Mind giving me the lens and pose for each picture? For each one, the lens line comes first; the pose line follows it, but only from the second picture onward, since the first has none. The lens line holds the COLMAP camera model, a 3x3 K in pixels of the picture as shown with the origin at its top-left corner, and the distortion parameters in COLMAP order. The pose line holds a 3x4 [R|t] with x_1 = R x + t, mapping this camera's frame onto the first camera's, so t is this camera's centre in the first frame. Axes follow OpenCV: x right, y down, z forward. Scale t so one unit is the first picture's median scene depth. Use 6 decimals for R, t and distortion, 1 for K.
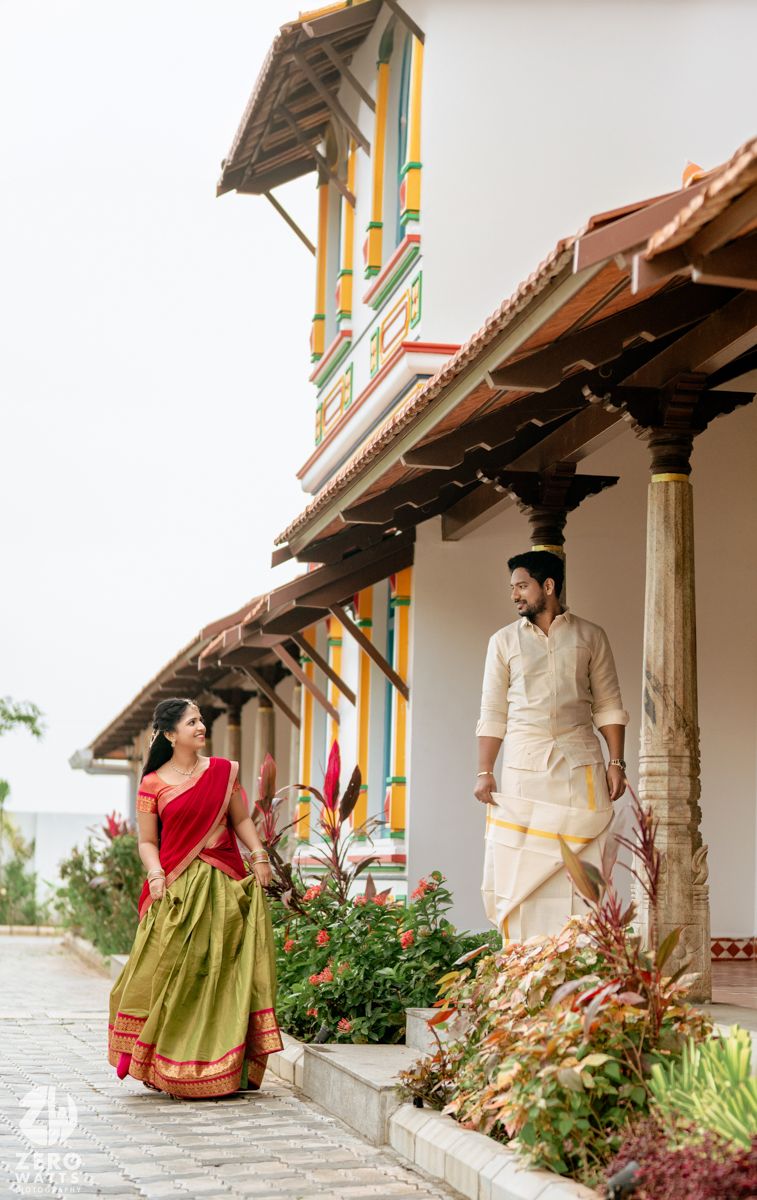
lens RADIAL K [[2347.1, 0, 378.5], [0, 2347.1, 600.0], [0, 0, 1]] dist [-0.037754, -0.309568]
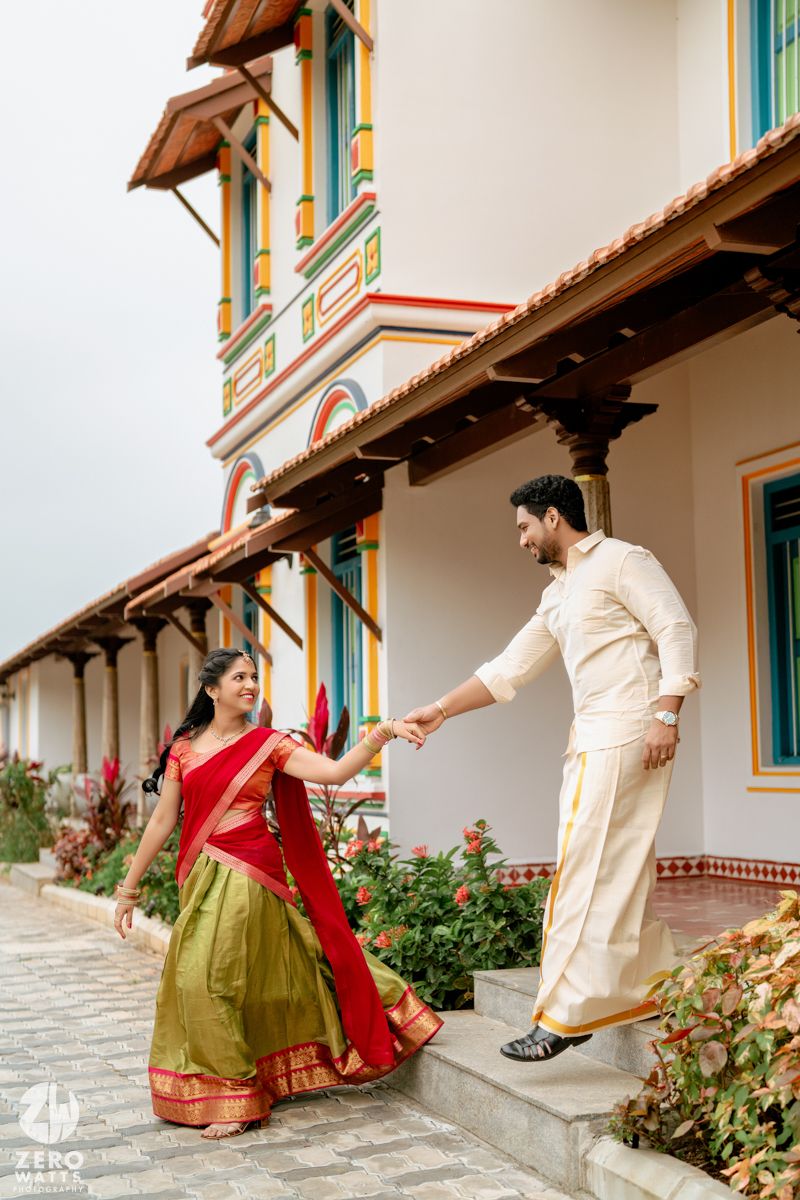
lens RADIAL K [[1620.9, 0, 401.8], [0, 1620.9, 576.7], [0, 0, 1]] dist [-0.015600, 0.055516]
pose [[0.986193, -0.022119, 0.164116, -0.091621], [0.021488, 0.999753, 0.005617, 0.010269], [-0.164200, -0.002013, 0.986425, 0.288705]]
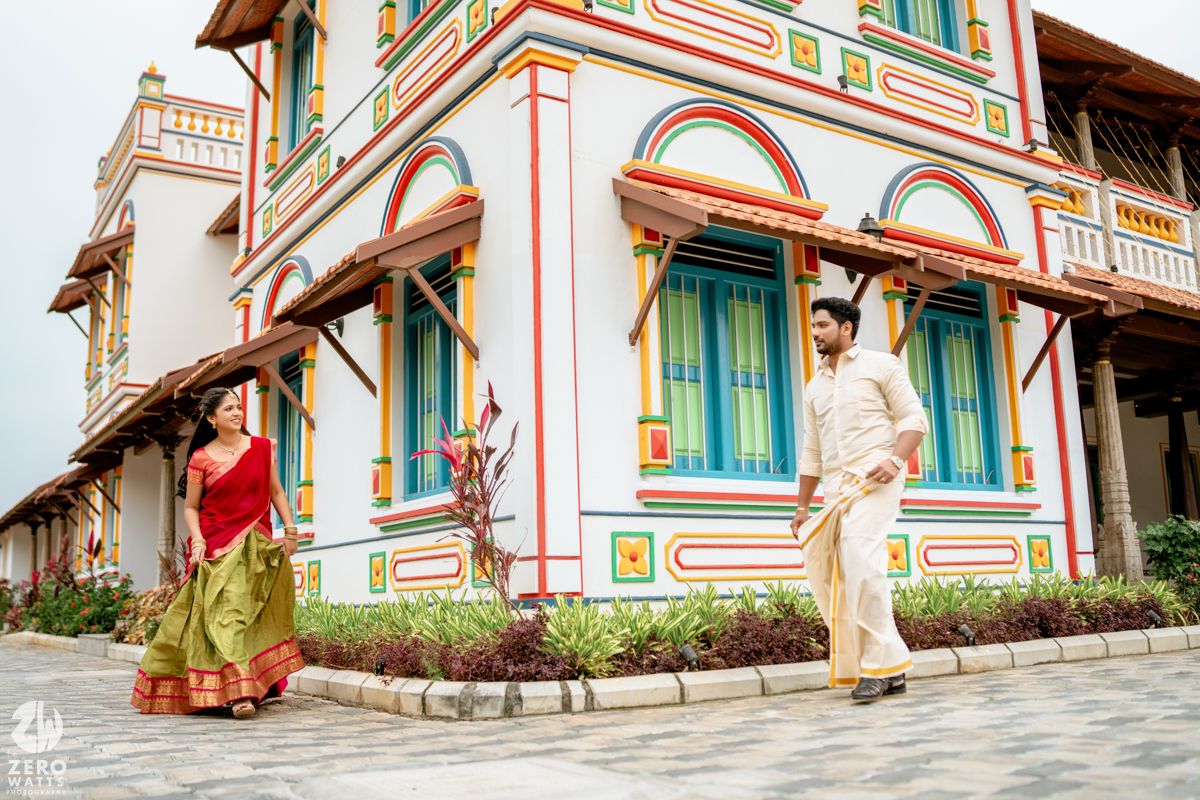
lens RADIAL K [[1136.8, 0, 600.0], [0, 1136.8, 400.0], [0, 0, 1]] dist [-0.202118, 0.231537]
pose [[0.917667, 0.018508, 0.396918, 0.013410], [0.005815, 0.998182, -0.059987, -0.009366], [-0.397307, 0.057356, 0.915892, -0.380808]]
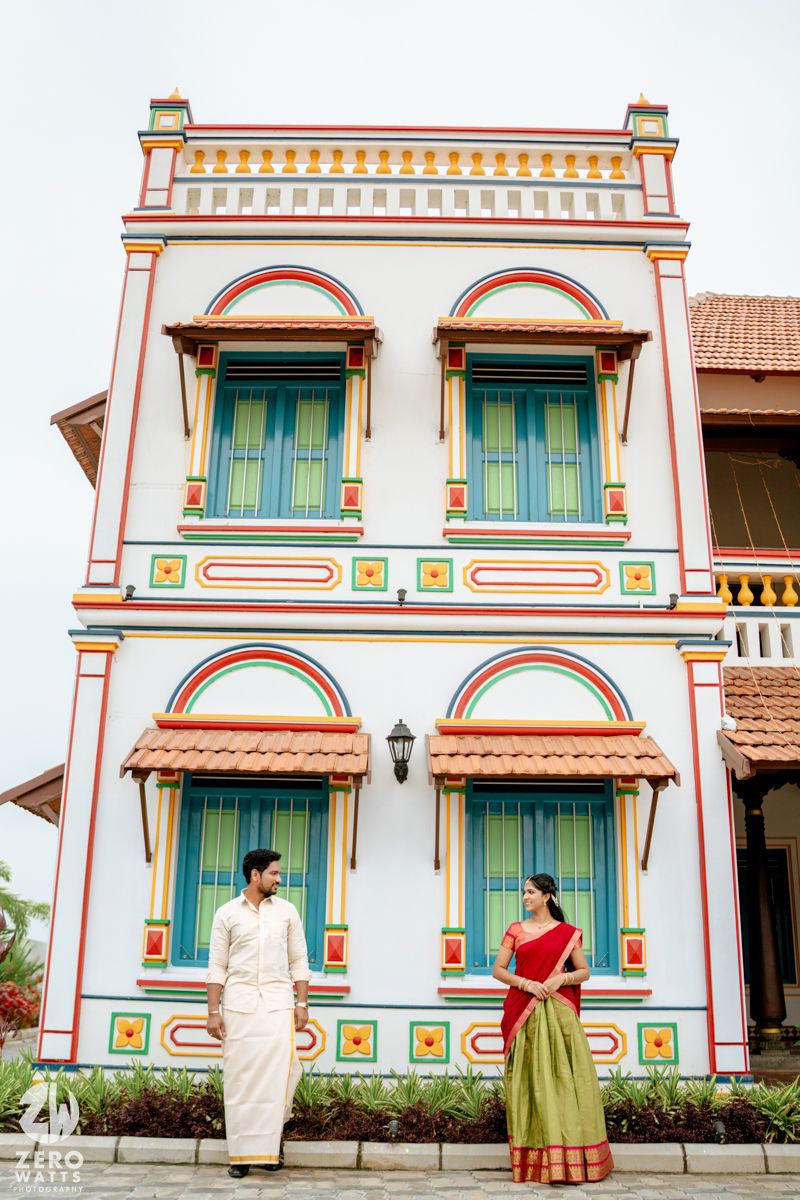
lens RADIAL K [[1136.8, 0, 400.0], [0, 1136.8, 600.0], [0, 0, 1]] dist [-0.202118, 0.231537]
pose [[0.985167, -0.068062, -0.157521, 0.462412], [0.030557, 0.972886, -0.229256, -0.057584], [0.168854, 0.221042, 0.960536, -0.535688]]
